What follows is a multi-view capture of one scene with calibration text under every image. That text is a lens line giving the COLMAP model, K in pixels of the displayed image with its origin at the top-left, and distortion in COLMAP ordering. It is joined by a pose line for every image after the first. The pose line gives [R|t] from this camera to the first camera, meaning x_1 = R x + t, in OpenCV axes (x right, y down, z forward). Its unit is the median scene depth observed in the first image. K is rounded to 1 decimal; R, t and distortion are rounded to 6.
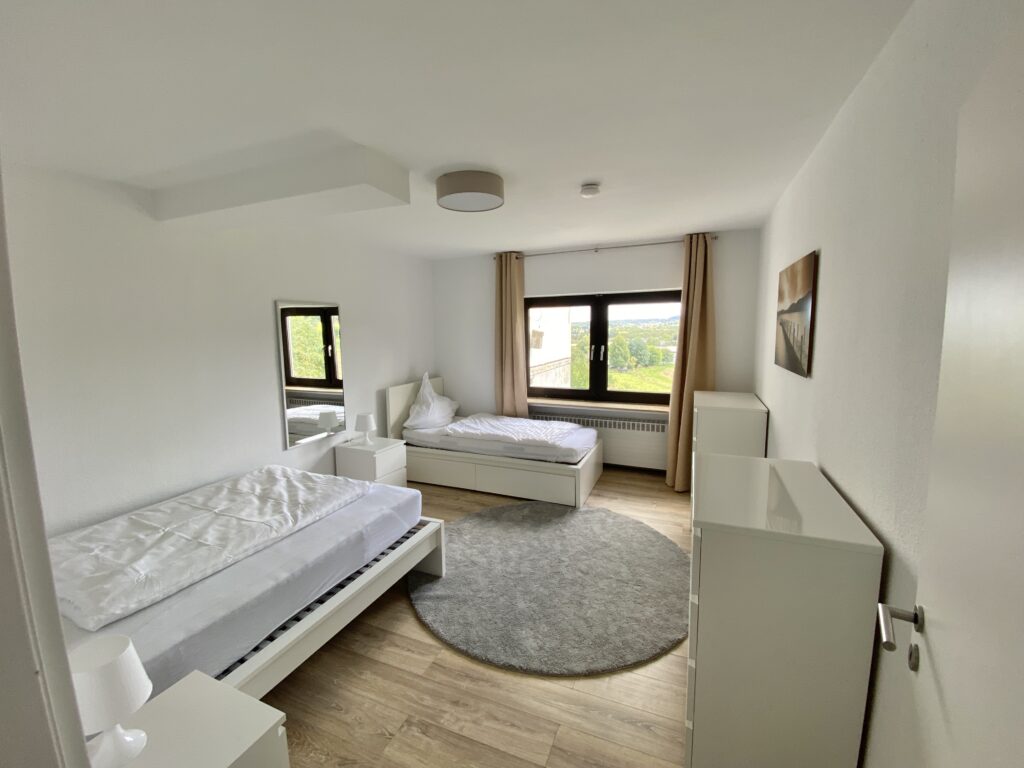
lens RADIAL K [[410.7, 0, 509.2], [0, 410.7, 377.5], [0, 0, 1]] dist [0.001213, -0.011402]
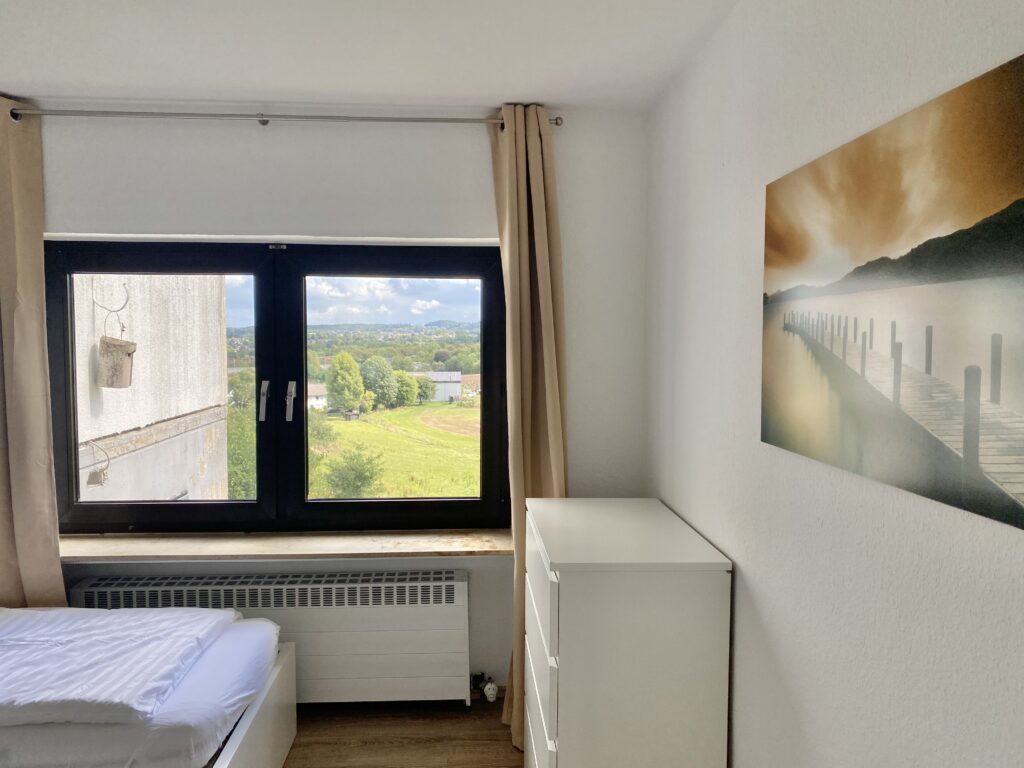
lens RADIAL K [[757.5, 0, 490.8], [0, 757.5, 381.3], [0, 0, 1]] dist [0.009972, 0.000982]
pose [[0.899399, -0.007825, 0.437058, 0.089200], [0.035740, 0.997809, -0.055684, -0.033503], [-0.435664, 0.065703, 0.897708, 0.300719]]
